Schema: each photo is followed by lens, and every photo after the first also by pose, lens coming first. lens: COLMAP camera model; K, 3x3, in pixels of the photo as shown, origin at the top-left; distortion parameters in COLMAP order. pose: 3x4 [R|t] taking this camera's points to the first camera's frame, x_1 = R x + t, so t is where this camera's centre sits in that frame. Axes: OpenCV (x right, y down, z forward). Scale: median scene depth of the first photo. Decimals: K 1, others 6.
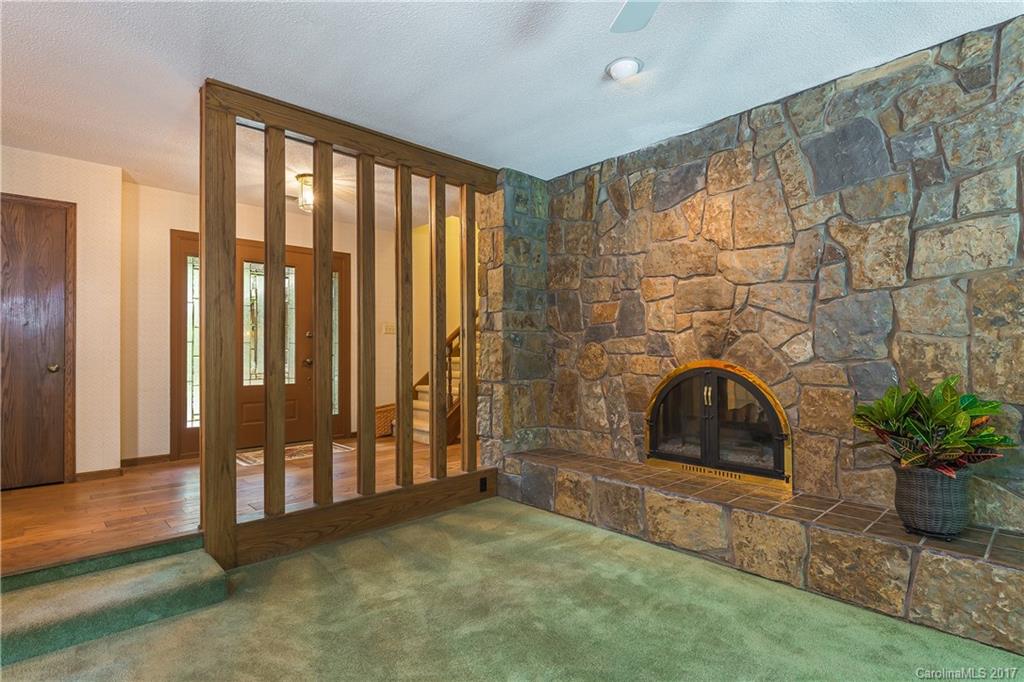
lens RADIAL K [[505.5, 0, 516.3], [0, 505.5, 346.3], [0, 0, 1]] dist [-0.001414, -0.007653]
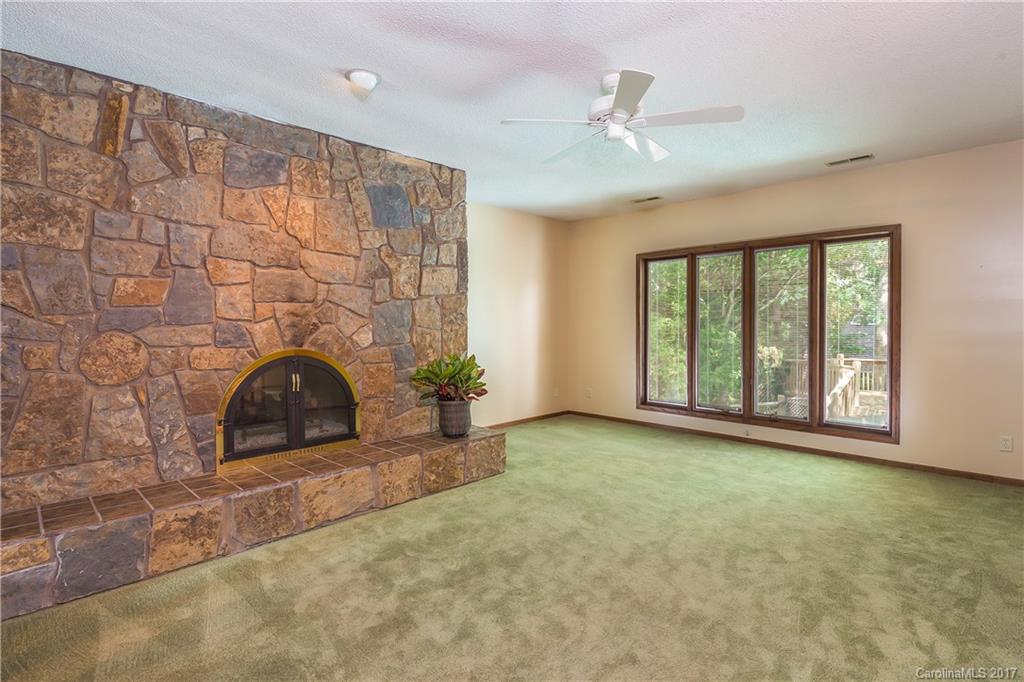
lens RADIAL K [[505.5, 0, 512.5], [0, 505.5, 334.1], [0, 0, 1]] dist [-0.001414, -0.007653]
pose [[-0.043617, -0.016291, 0.998915, -0.731707], [-0.006849, 0.999848, 0.016007, -0.025535], [-0.999025, -0.006143, -0.043722, 0.612294]]
